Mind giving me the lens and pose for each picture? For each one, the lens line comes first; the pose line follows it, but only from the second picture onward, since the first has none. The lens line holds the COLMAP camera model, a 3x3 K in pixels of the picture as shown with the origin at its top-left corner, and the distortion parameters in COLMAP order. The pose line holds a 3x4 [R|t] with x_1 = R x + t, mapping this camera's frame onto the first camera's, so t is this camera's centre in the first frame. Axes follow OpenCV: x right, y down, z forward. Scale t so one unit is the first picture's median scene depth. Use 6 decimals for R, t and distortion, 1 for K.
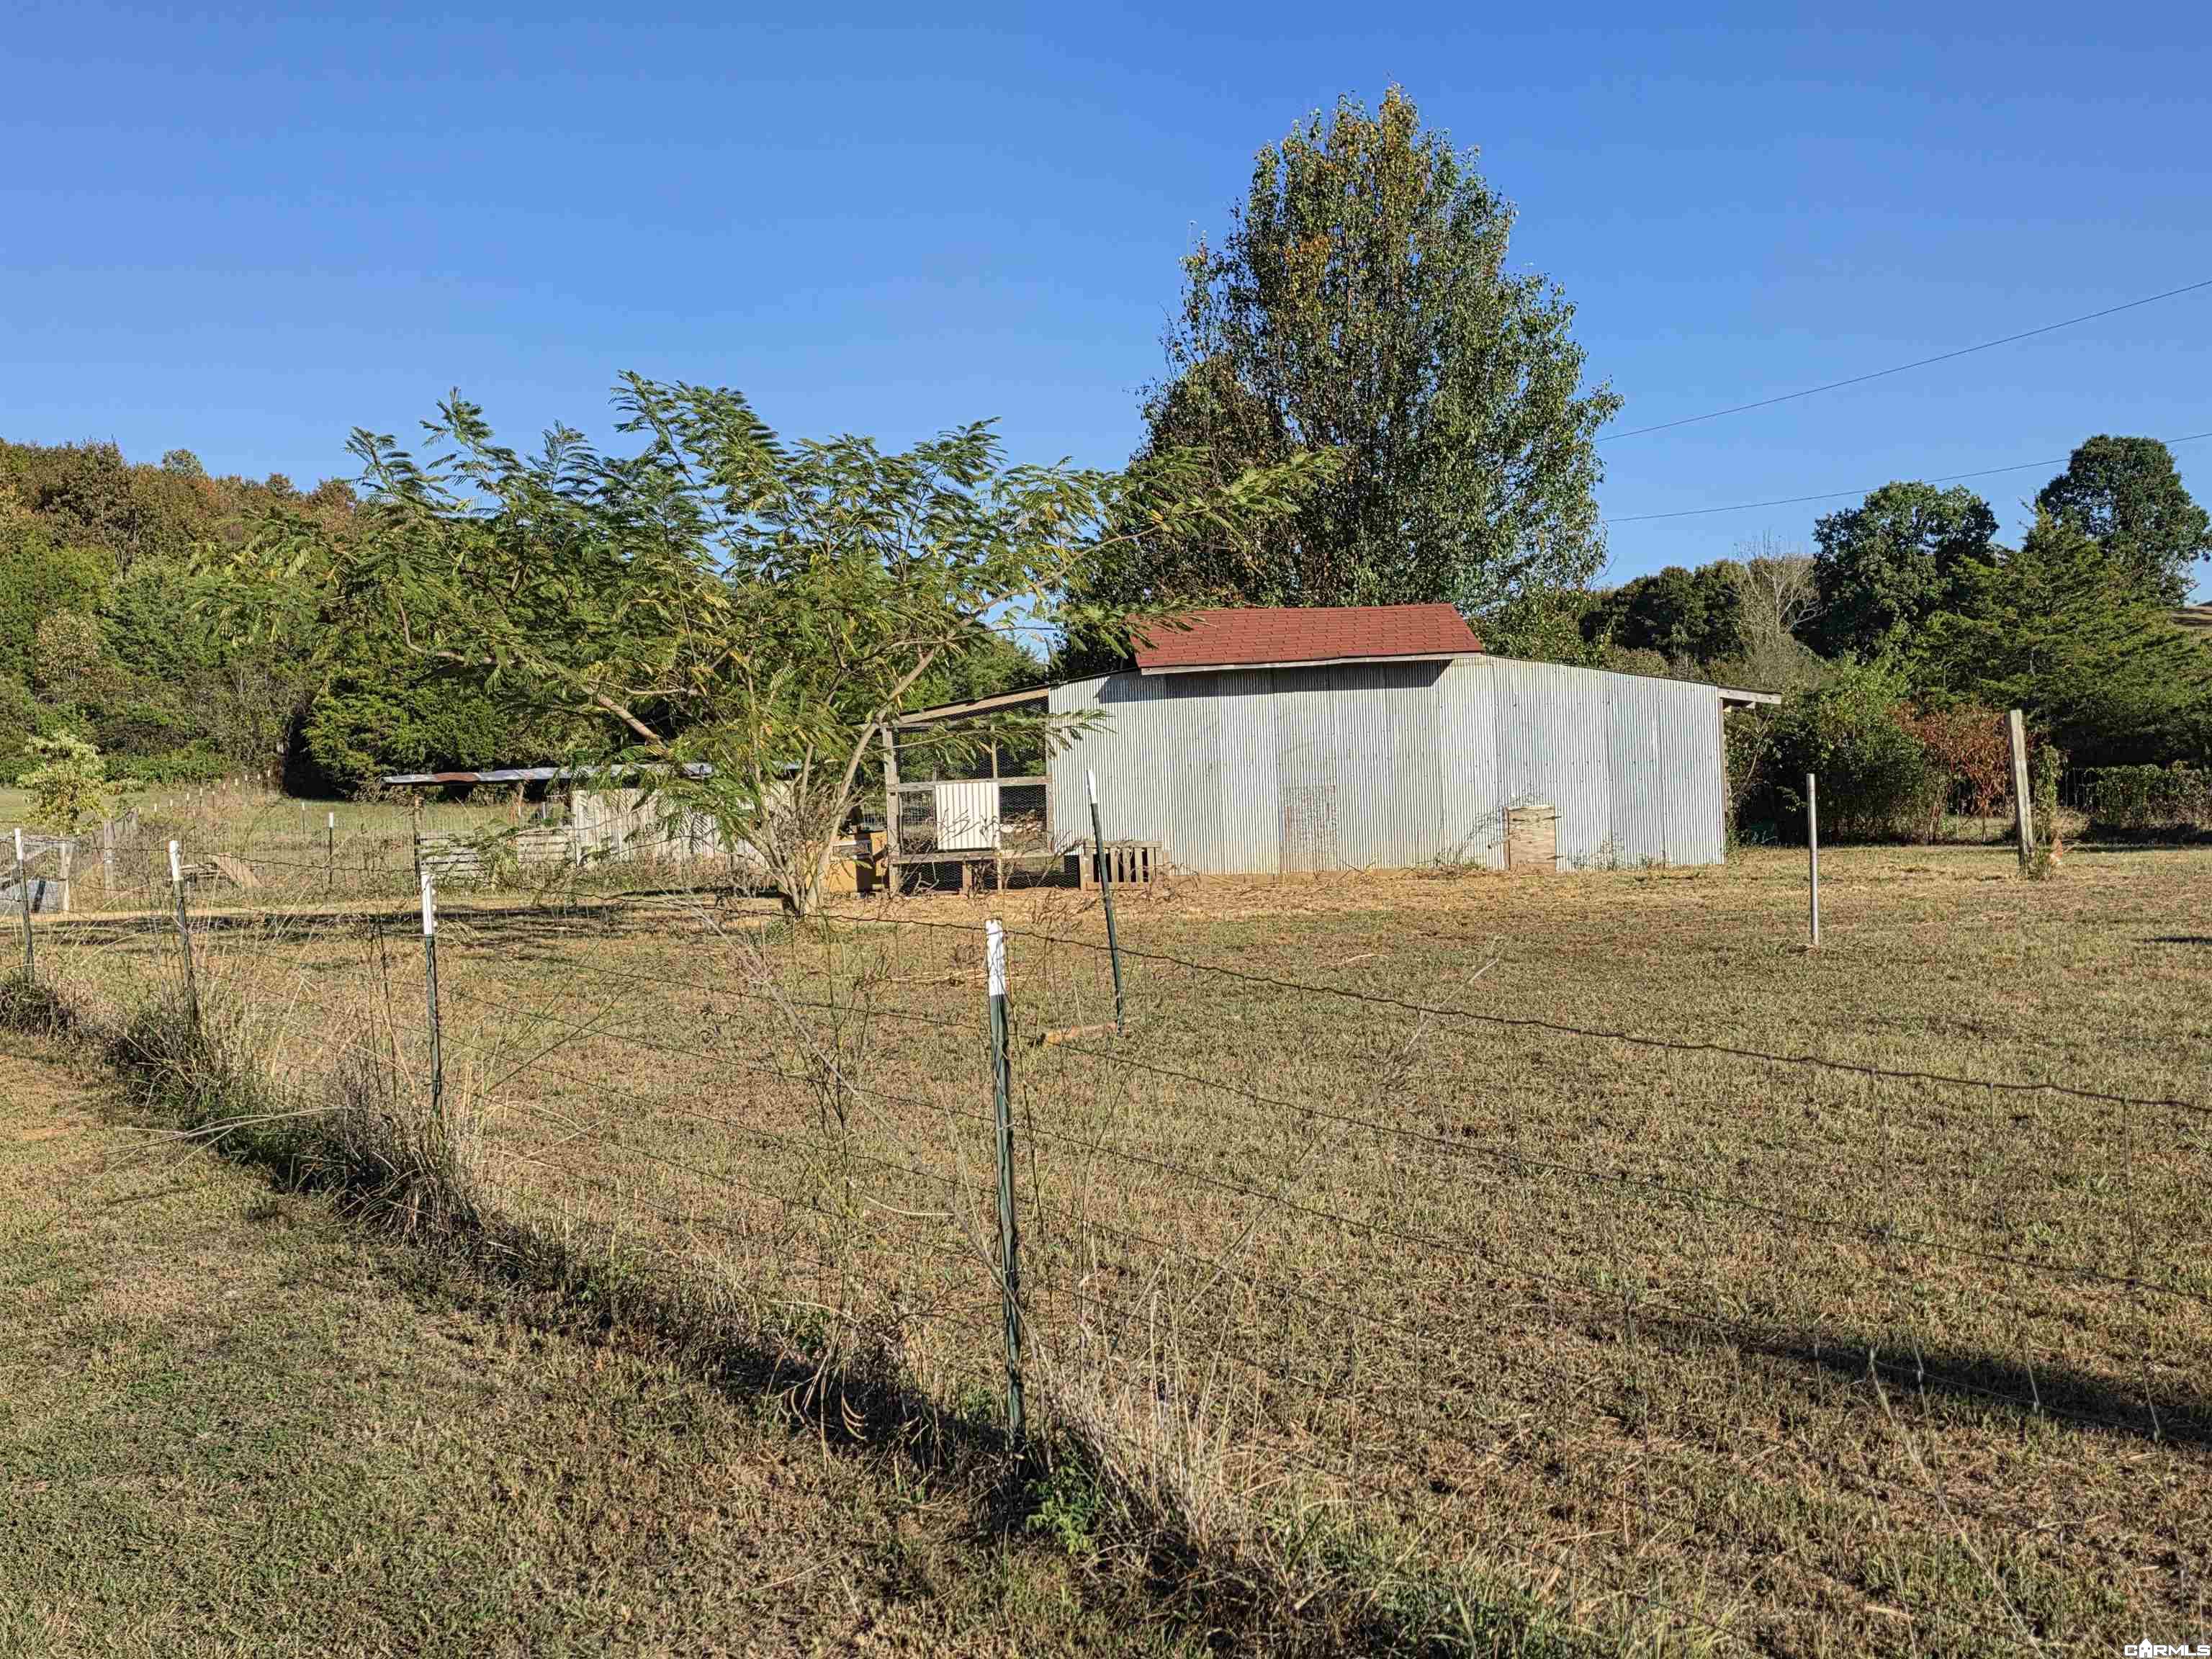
lens RADIAL K [[2261.0, 0, 1145.9], [0, 2261.0, 823.3], [0, 0, 1]] dist [-0.004810, 0.000000]
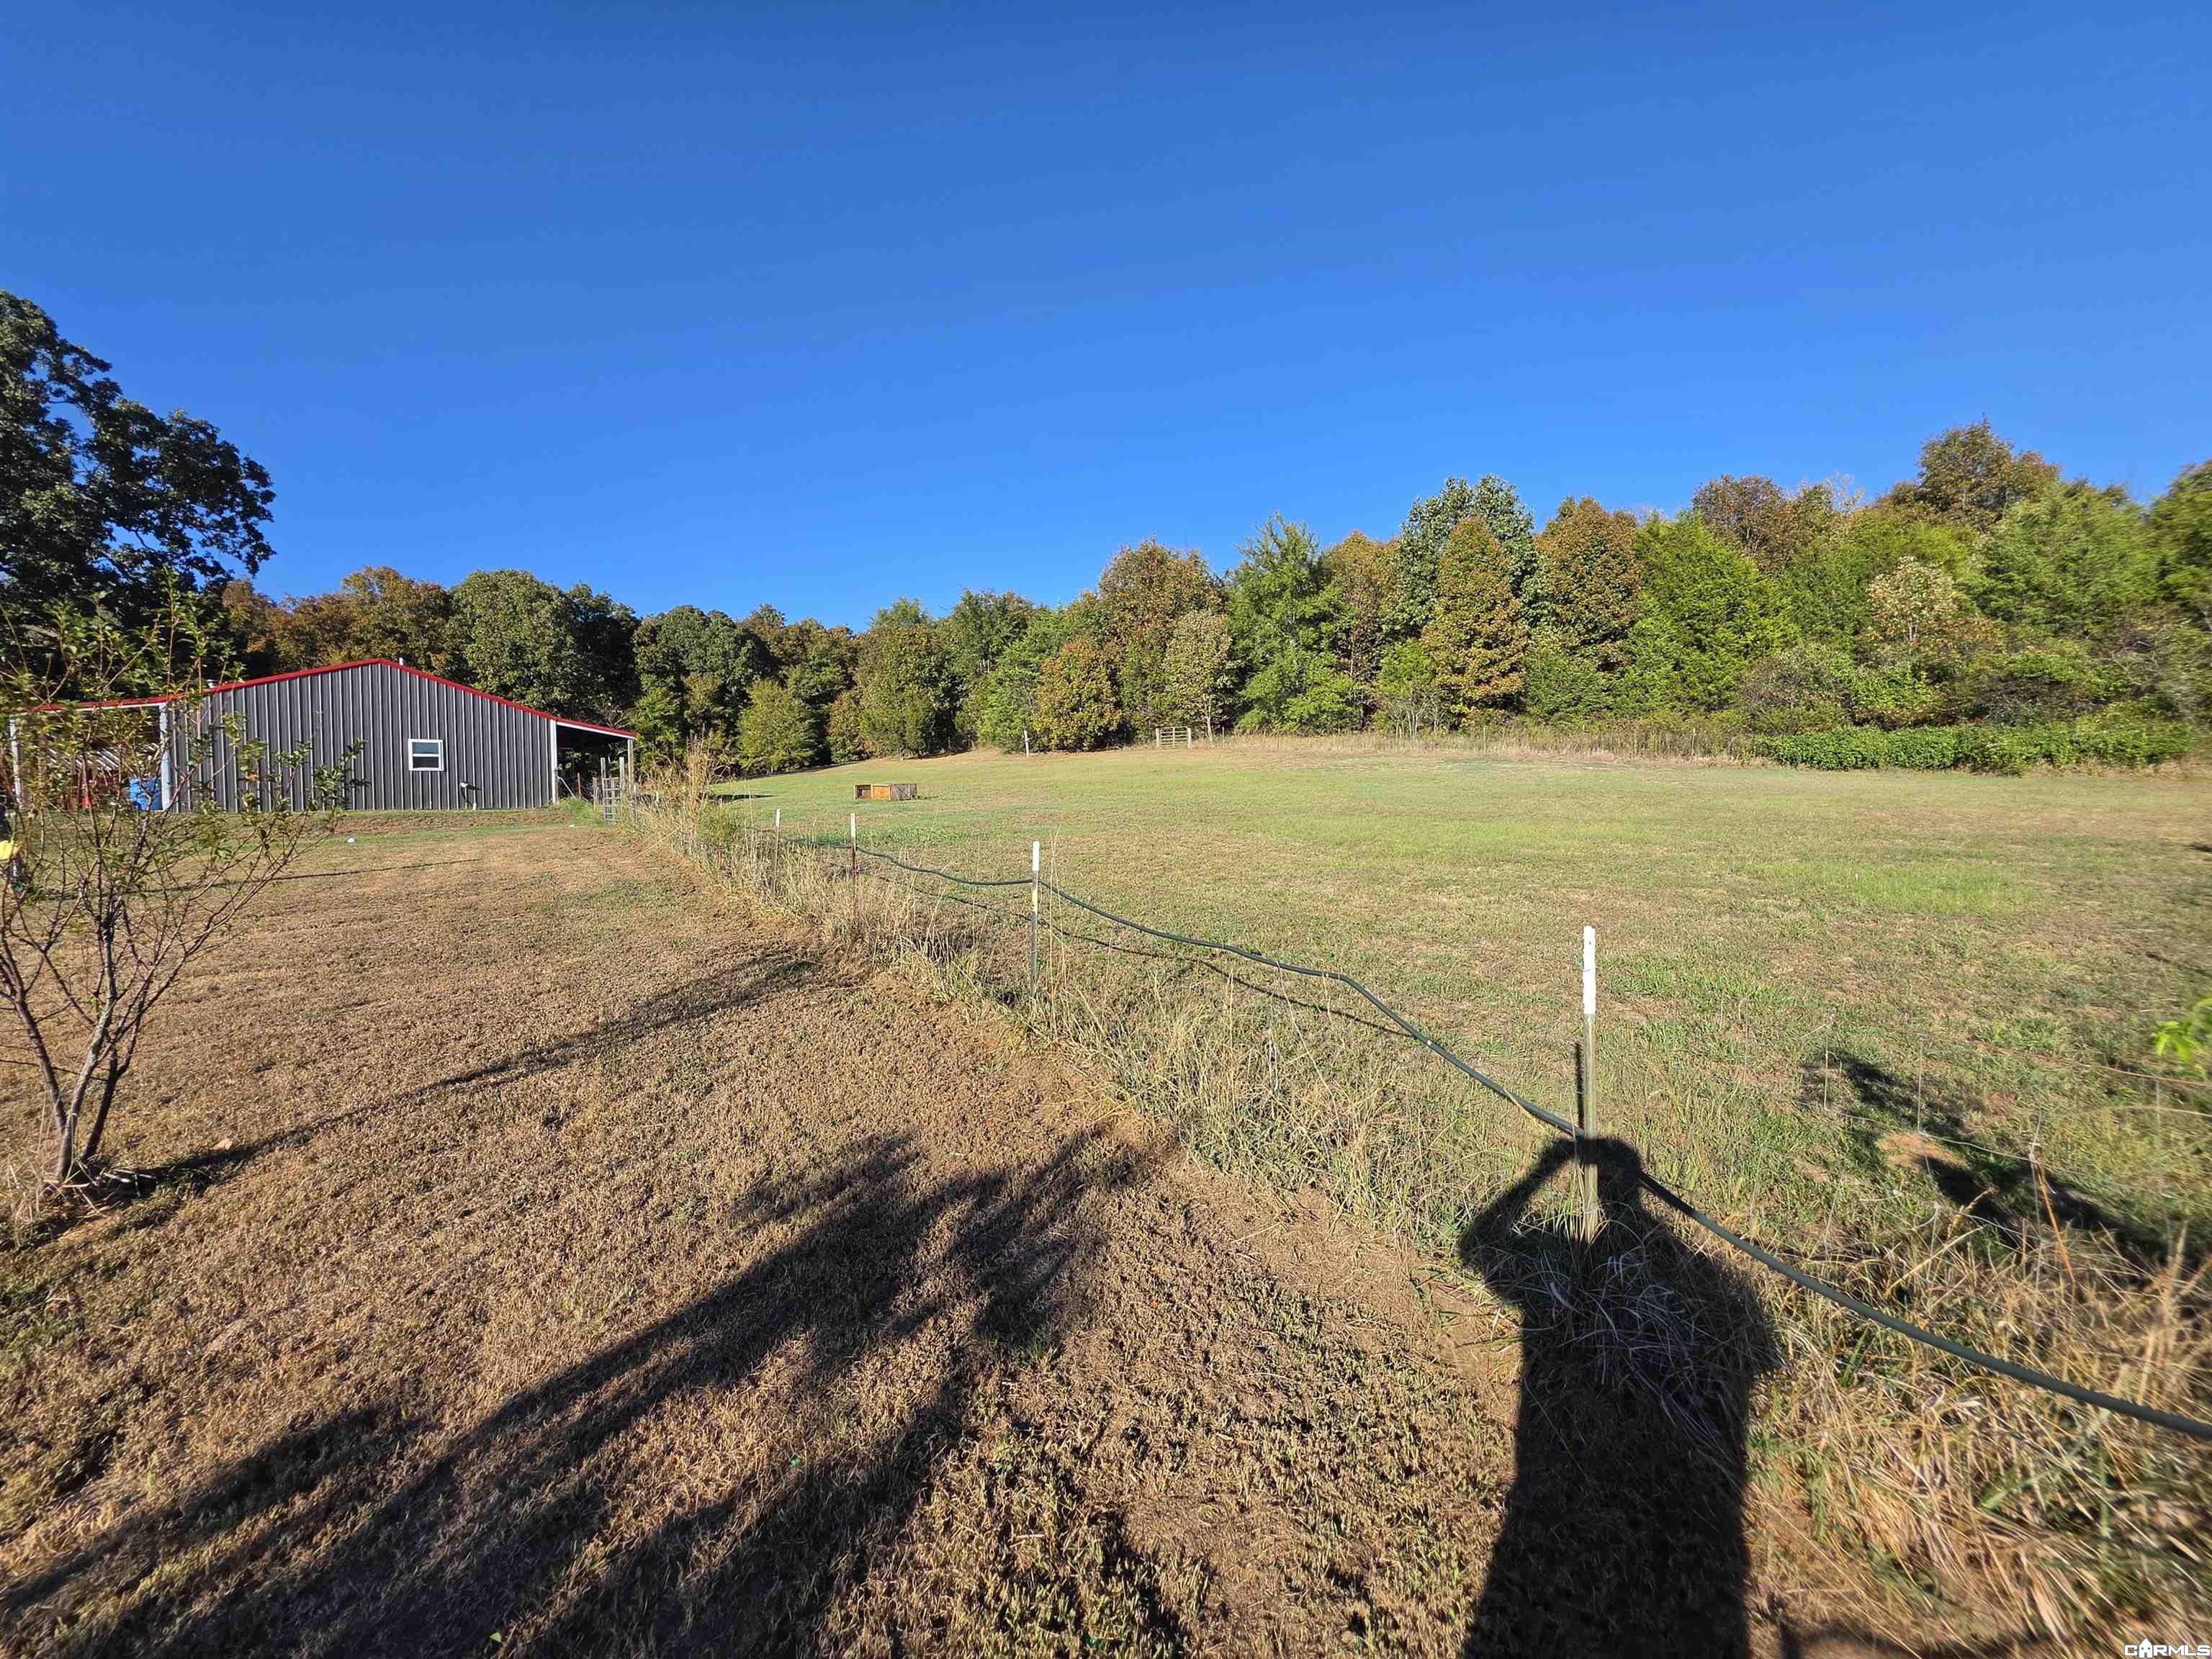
lens RADIAL K [[892.4, 0, 1108.0], [0, 892.4, 817.9], [0, 0, 1]] dist [-0.002297, -0.000785]
pose [[0.375994, 0.058546, -0.924771, -0.294850], [-0.027761, 0.998266, 0.051912, -0.007846], [0.926206, 0.006154, 0.376967, 0.636024]]
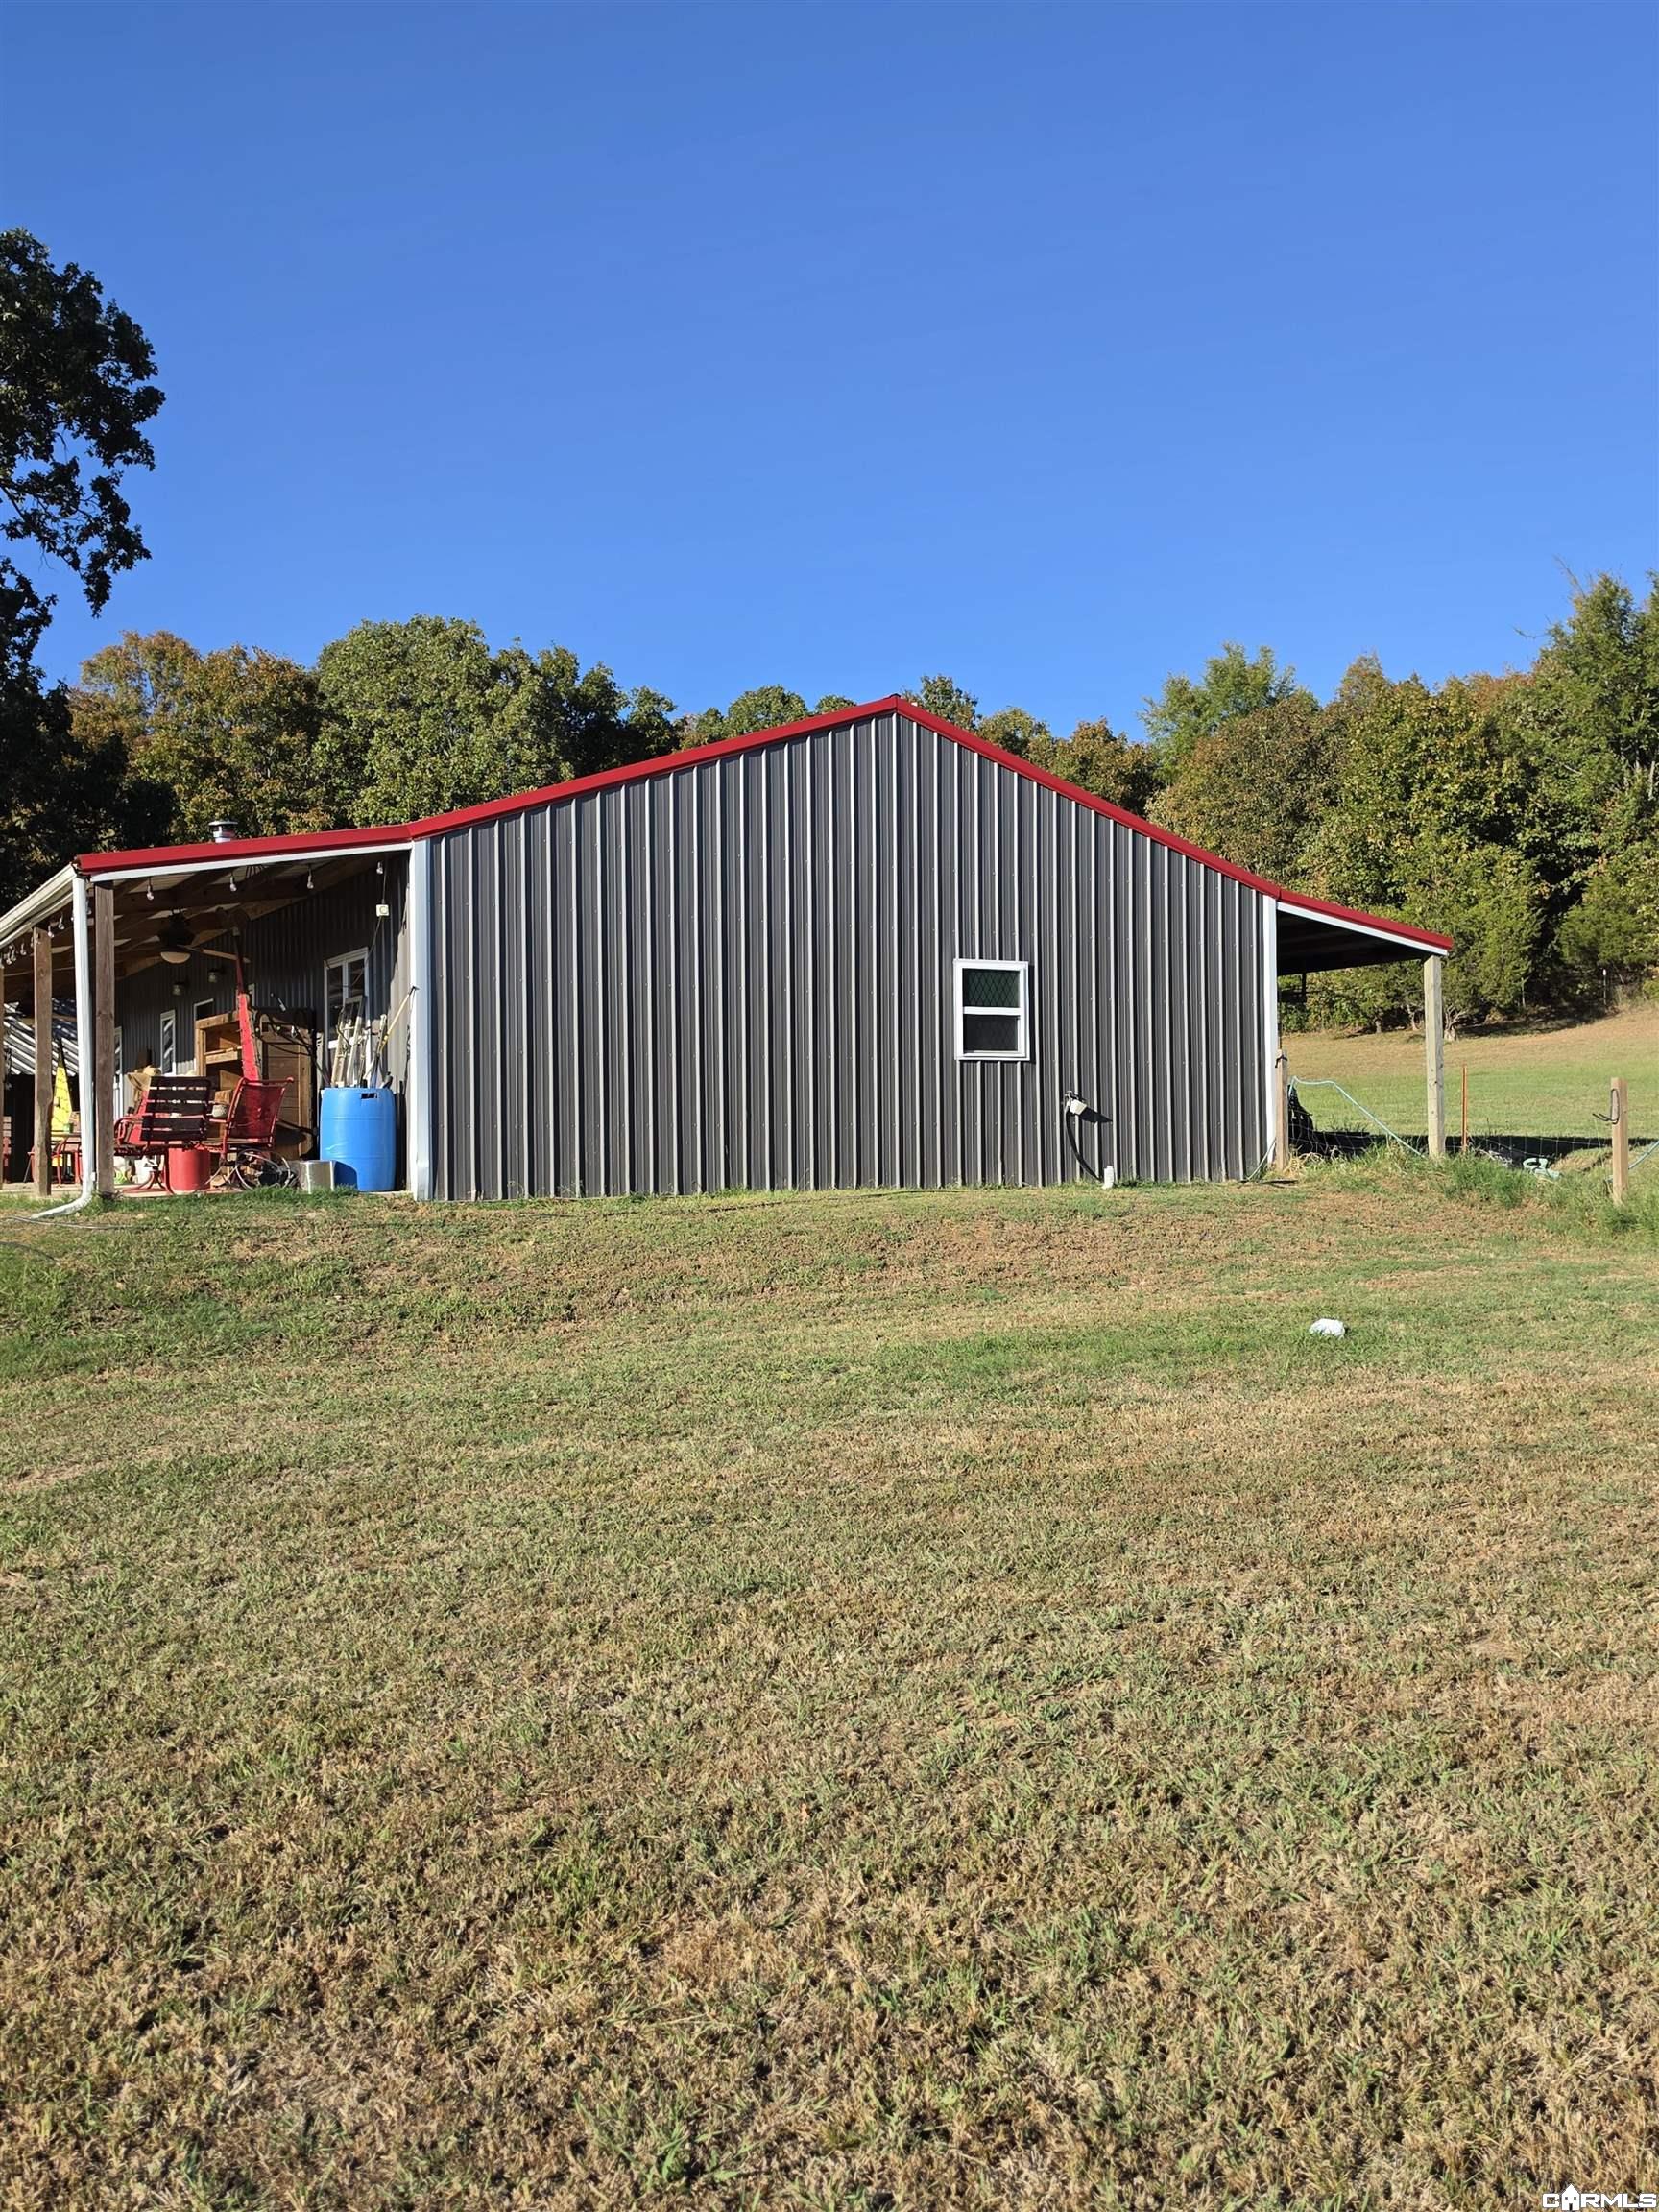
lens RADIAL K [[1980.1, 0, 851.3], [0, 1980.1, 1110.6], [0, 0, 1]] dist [0.074215, 0.005478]
pose [[0.127559, 0.025417, -0.991505, -0.457958], [-0.018601, 0.999557, 0.023230, -0.000932], [0.991657, 0.015479, 0.127975, 0.492962]]
